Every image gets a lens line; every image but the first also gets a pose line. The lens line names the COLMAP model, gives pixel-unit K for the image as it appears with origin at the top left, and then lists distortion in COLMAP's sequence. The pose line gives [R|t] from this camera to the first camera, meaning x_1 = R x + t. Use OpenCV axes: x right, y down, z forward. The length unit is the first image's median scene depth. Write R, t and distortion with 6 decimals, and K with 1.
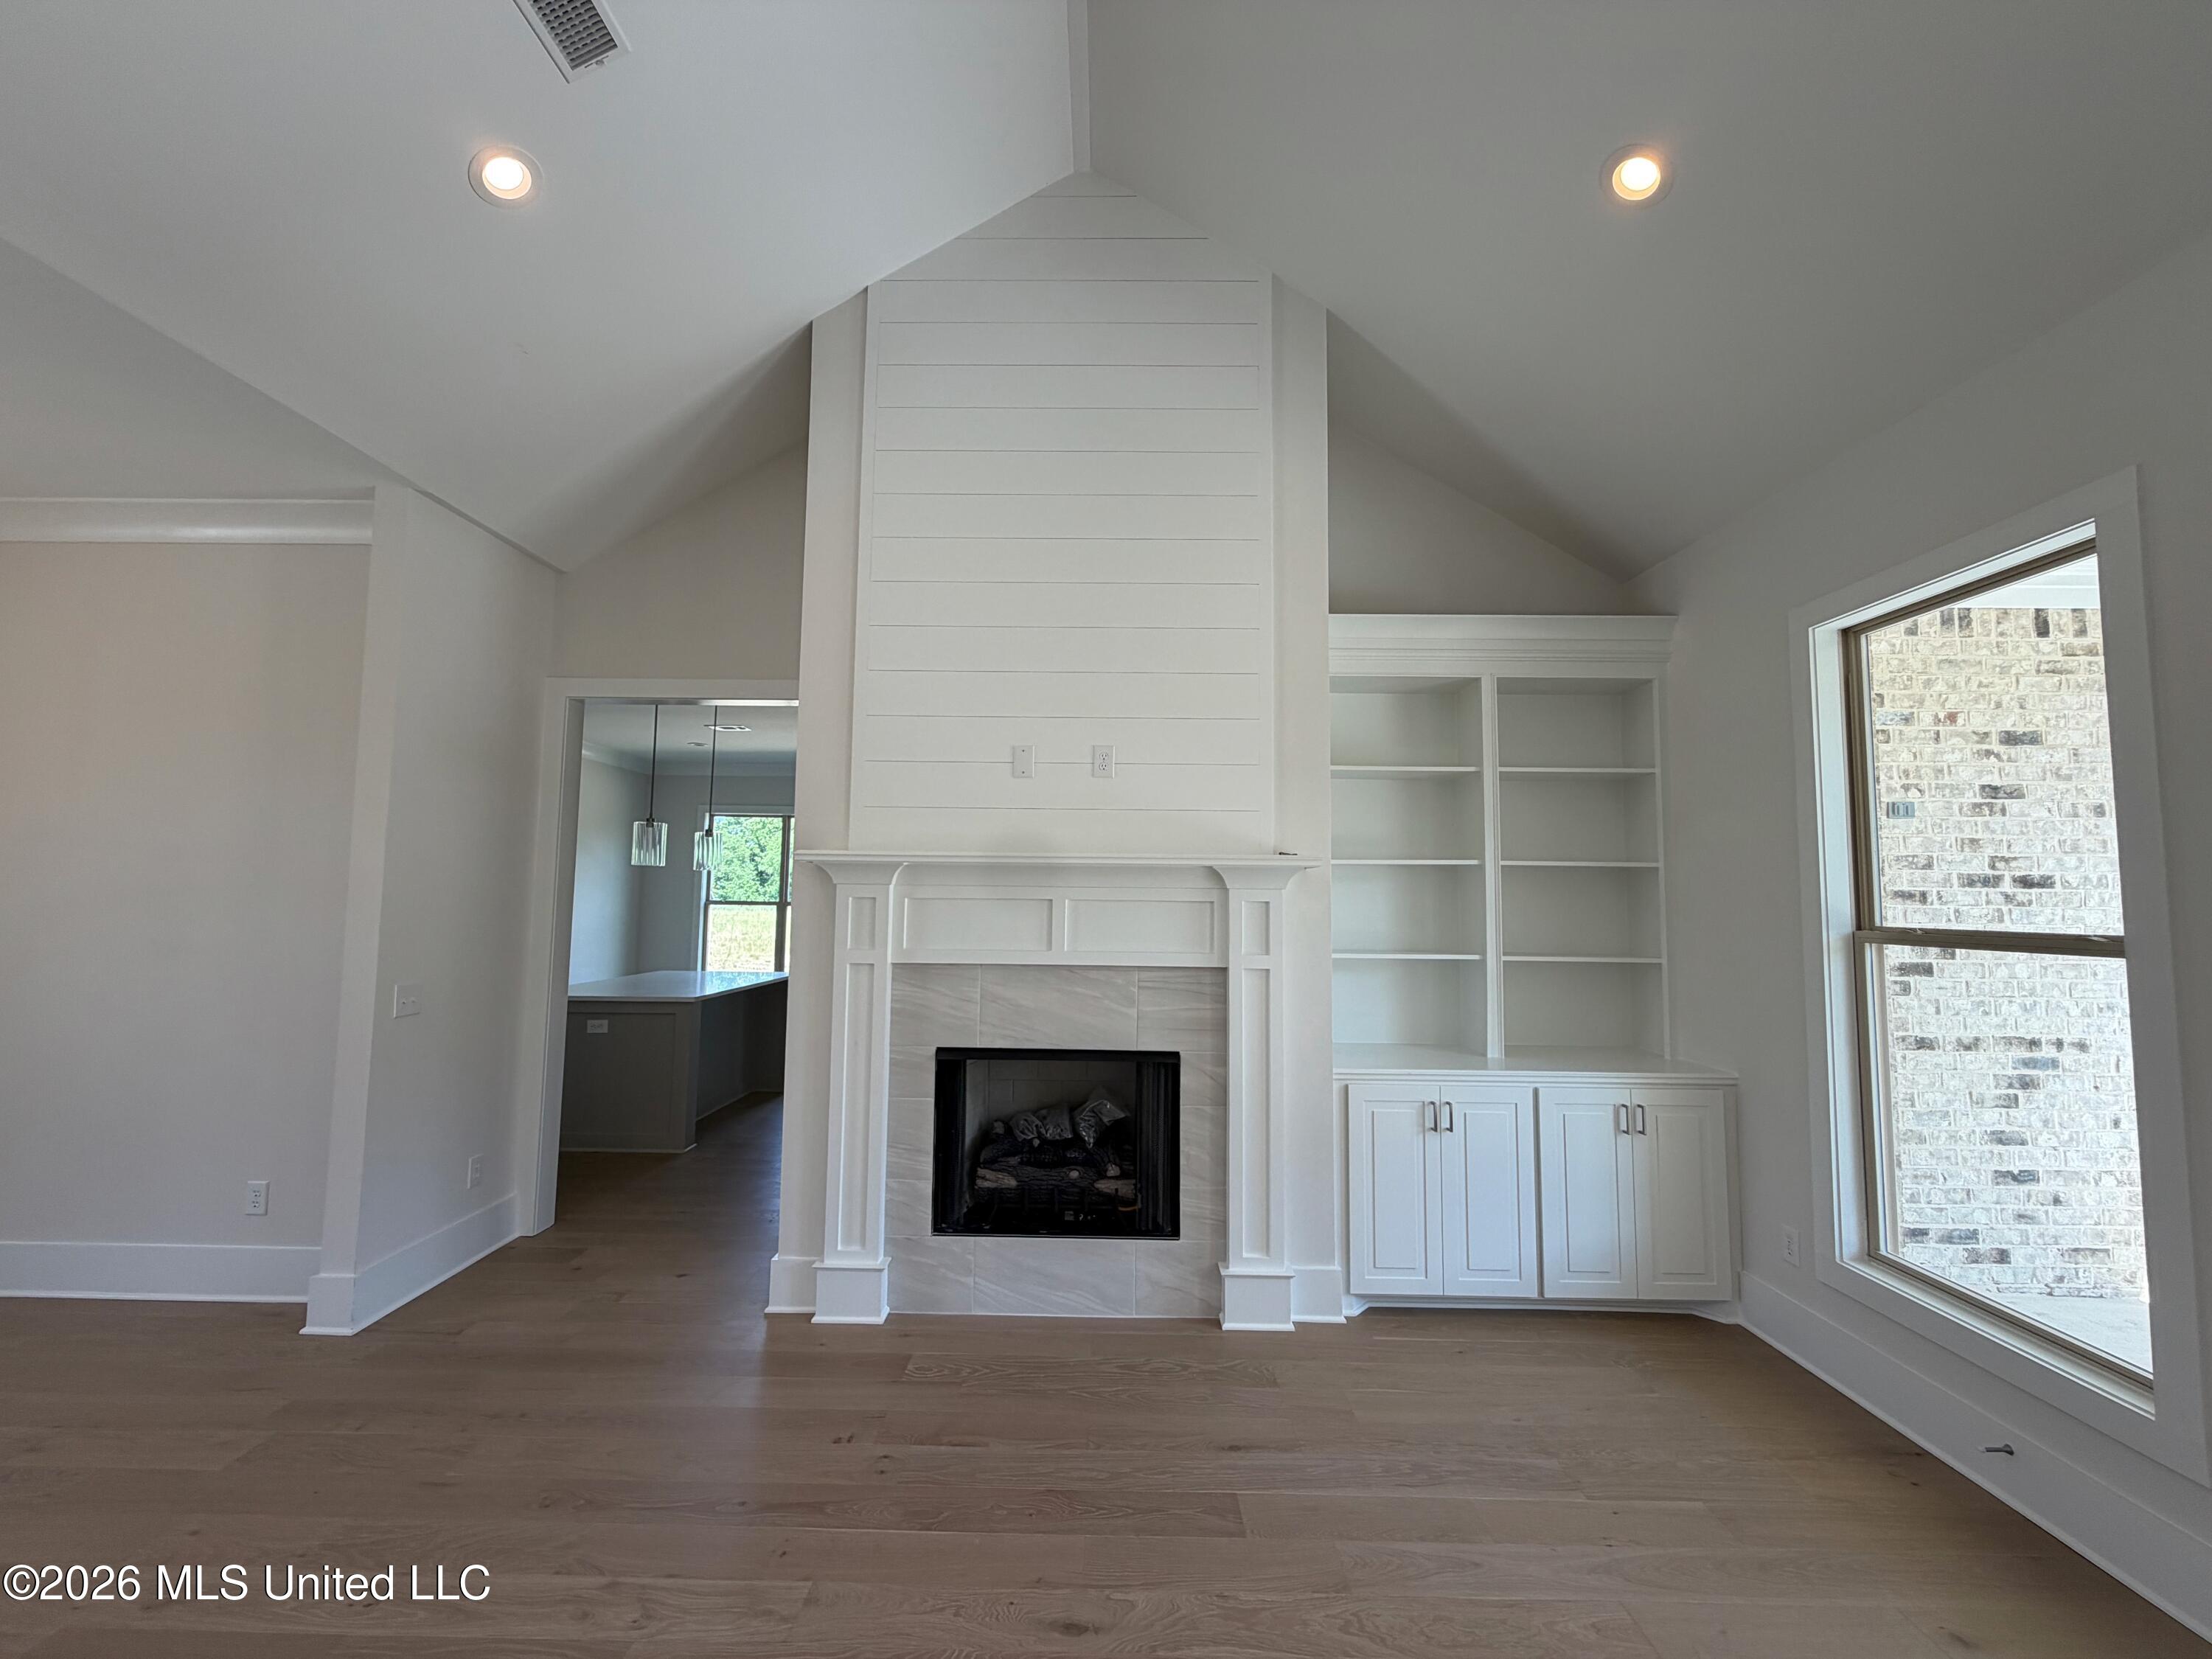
lens RADIAL K [[882.1, 0, 1099.2], [0, 882.1, 830.0], [0, 0, 1]] dist [-0.000407, 0.000602]
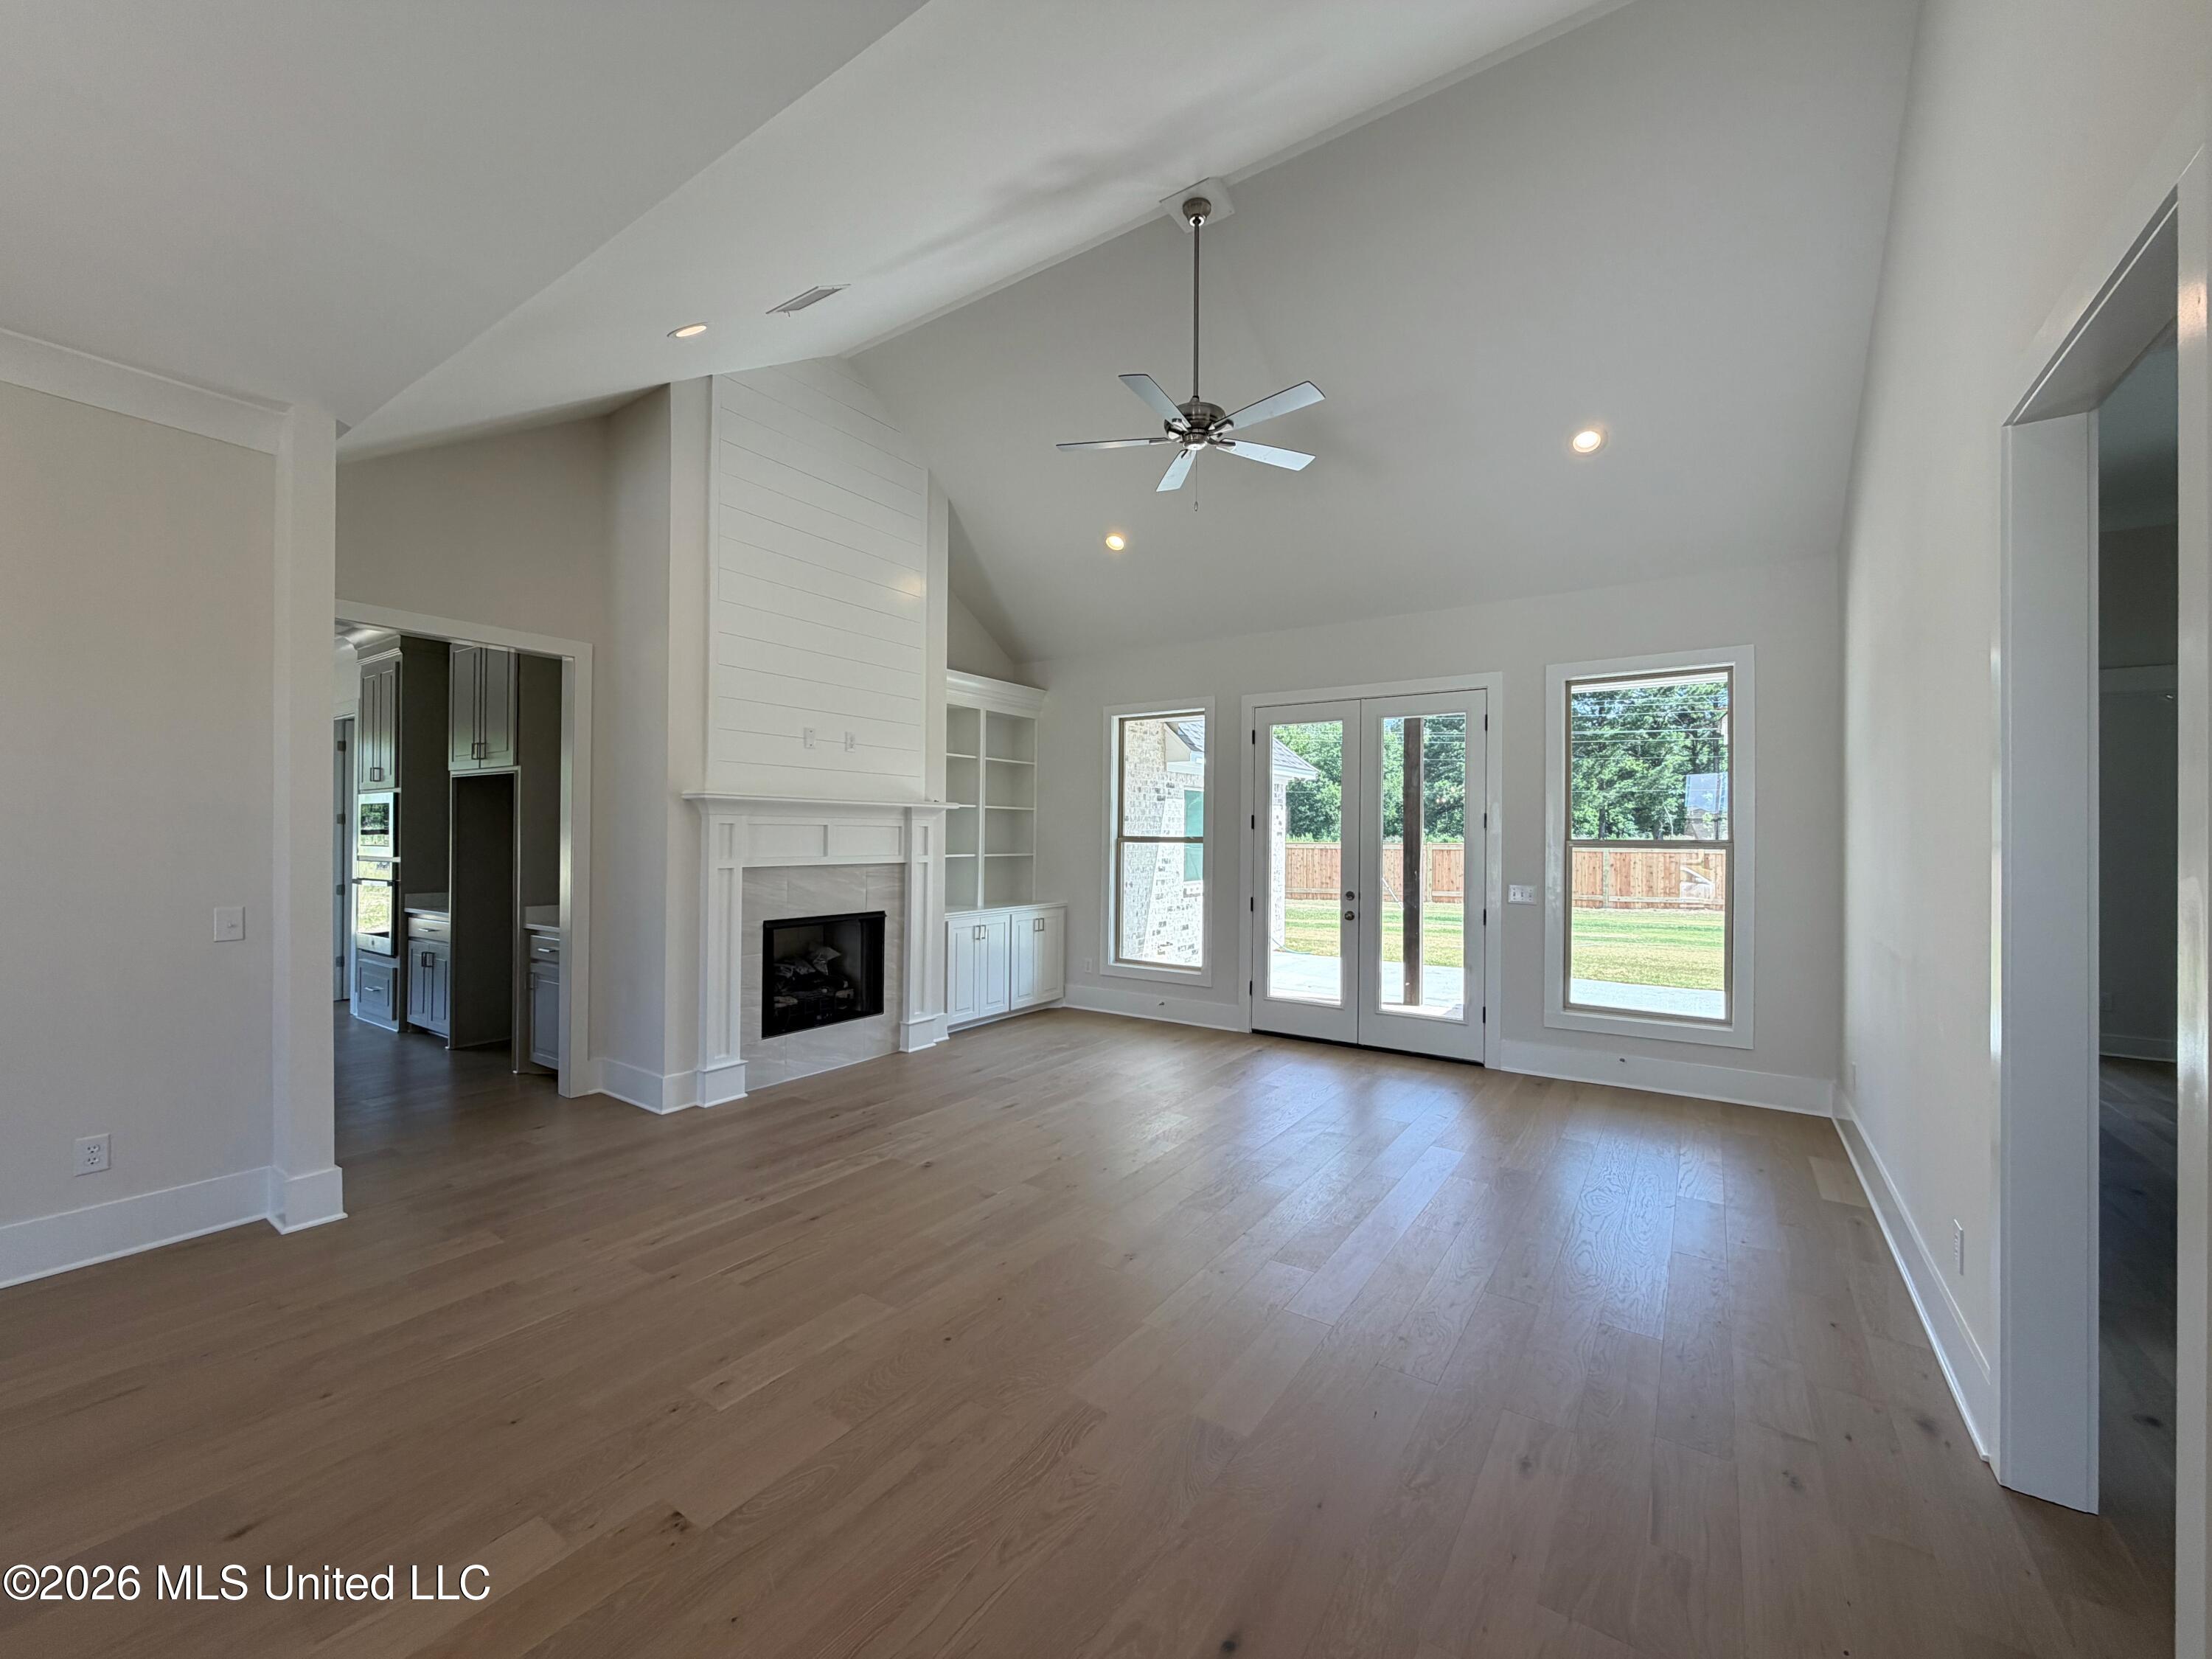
lens RADIAL K [[882.1, 0, 1099.2], [0, 882.1, 830.0], [0, 0, 1]] dist [-0.000407, 0.000602]
pose [[0.556435, -0.003547, 0.830884, -1.151181], [-0.066187, 0.996624, 0.048580, -0.025970], [-0.828251, -0.082025, 0.554322, -0.330228]]
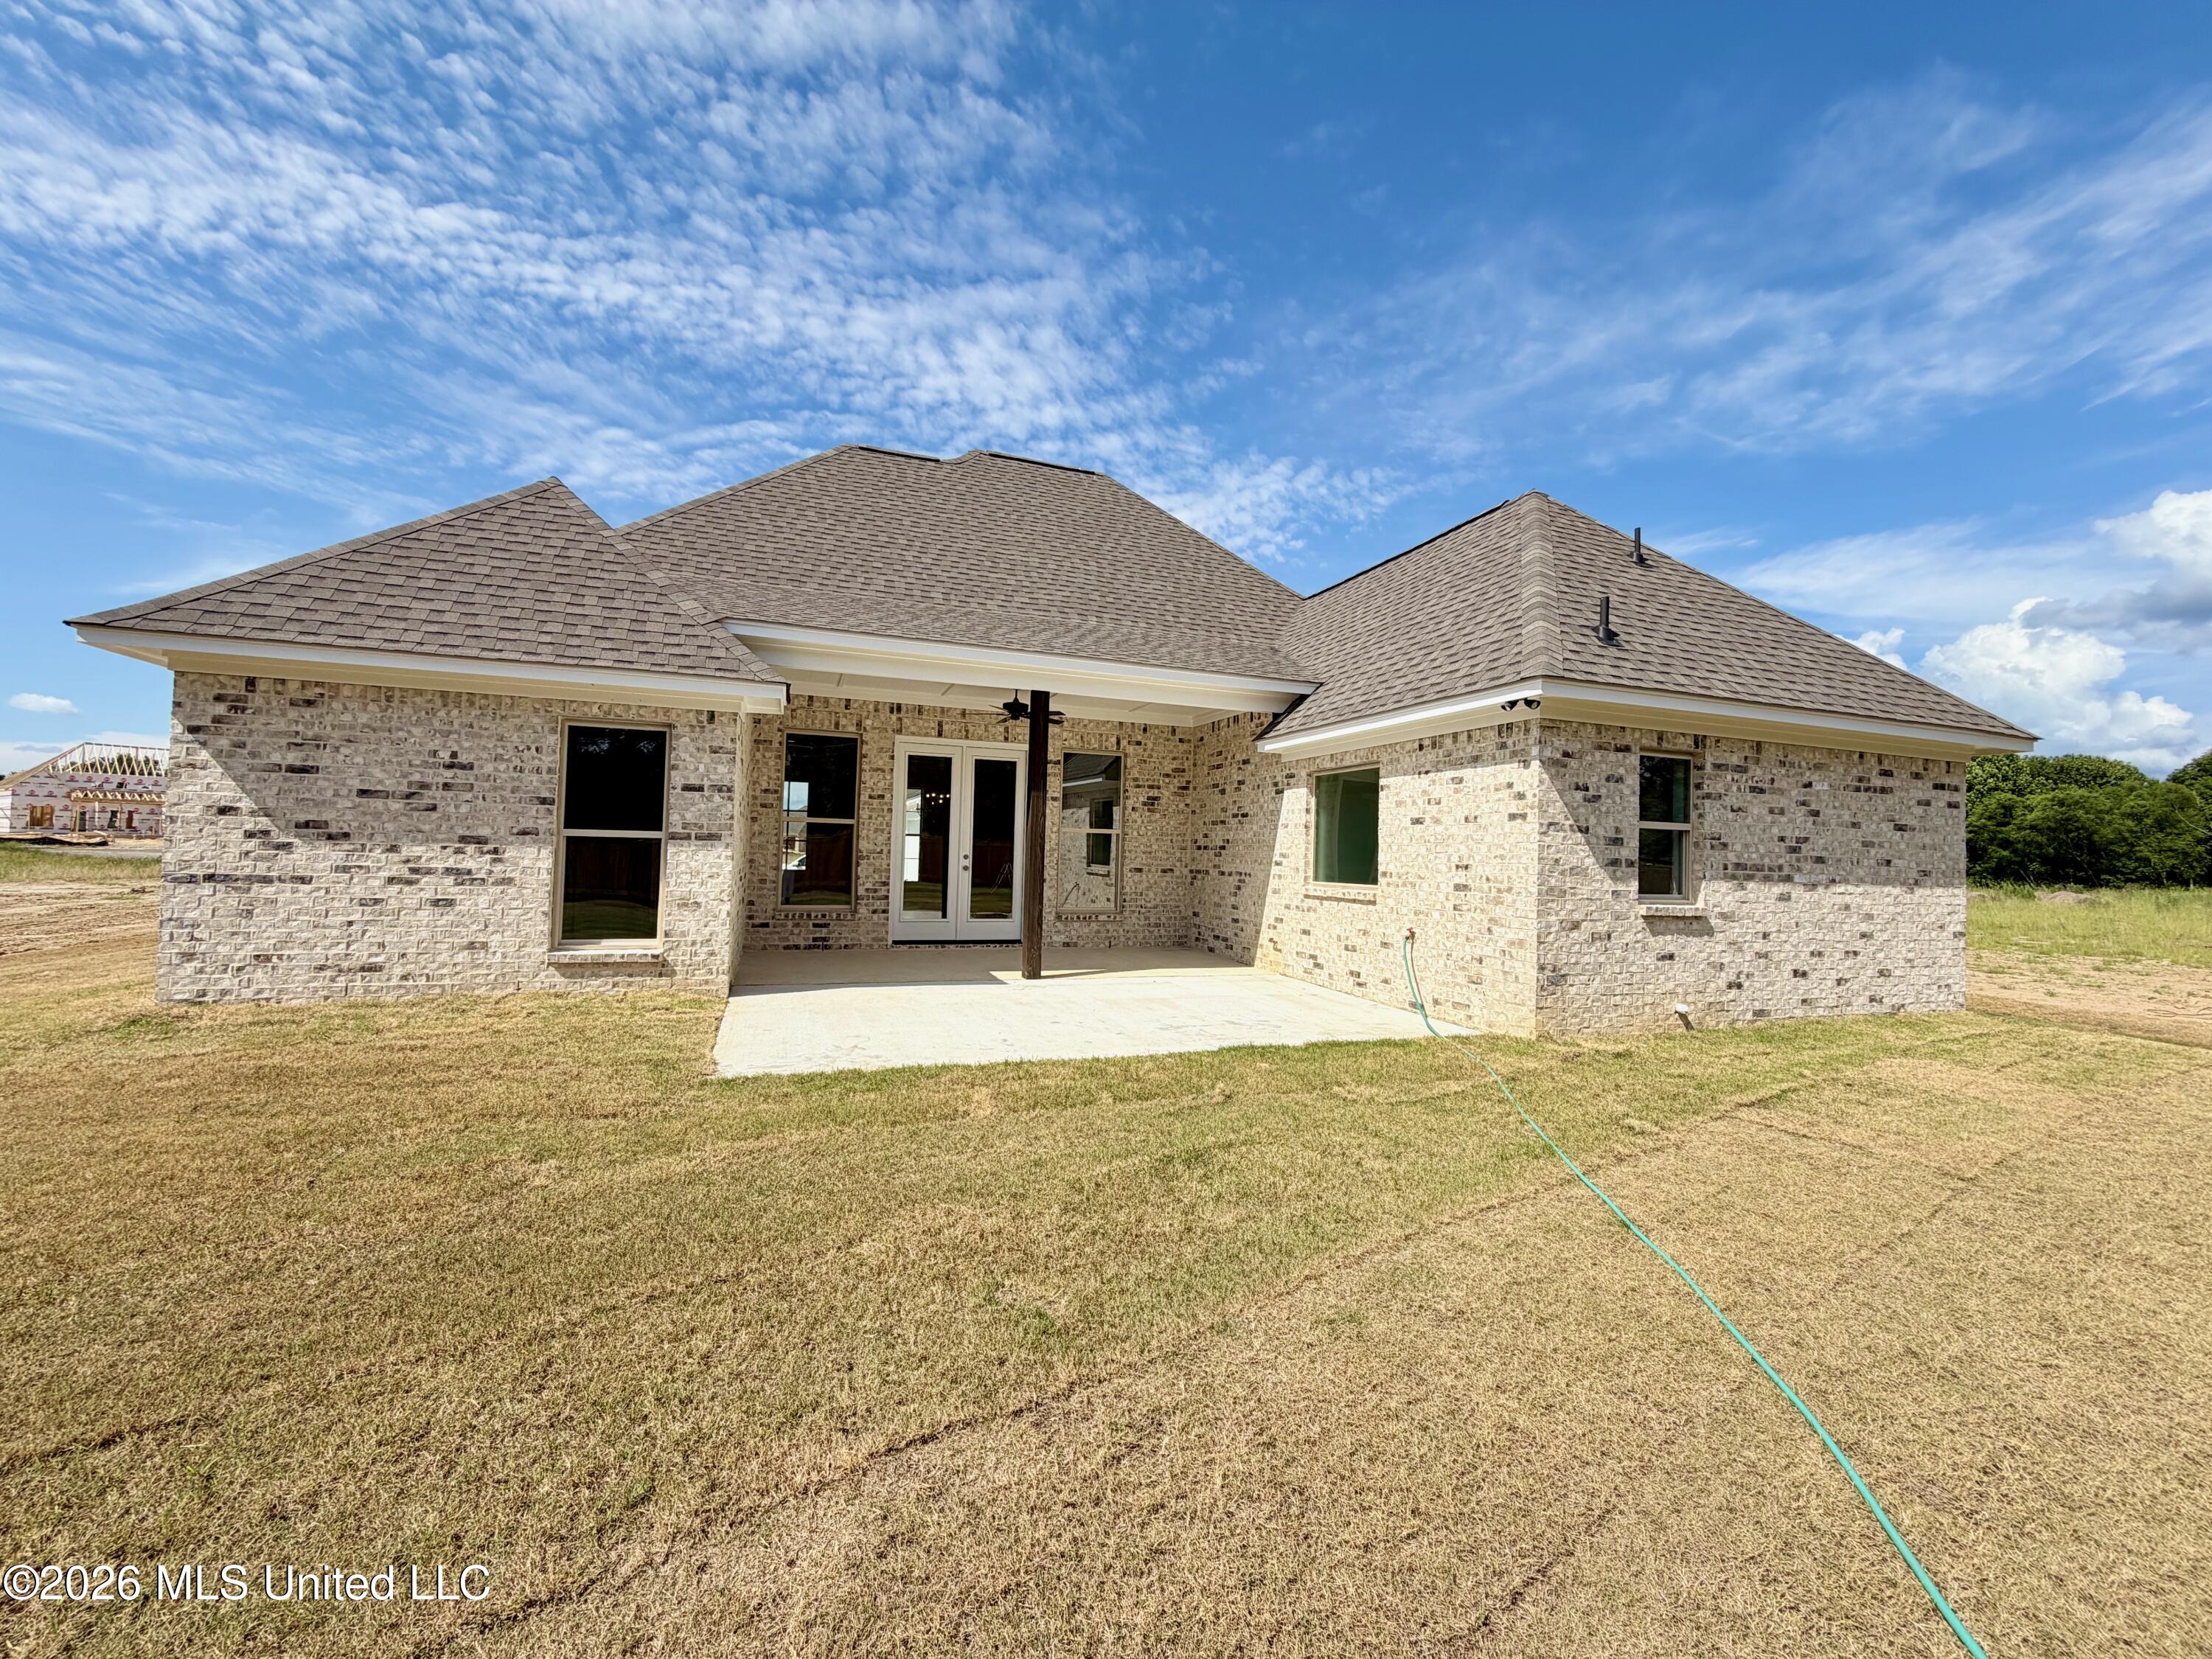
lens RADIAL K [[882.1, 0, 1099.2], [0, 882.1, 830.0], [0, 0, 1]] dist [-0.000407, 0.000602]
pose [[0.348094, -0.028191, -0.937036, 4.066703], [0.051593, 0.998609, -0.010878, 0.130698], [0.936039, -0.044558, 0.349064, -0.430541]]
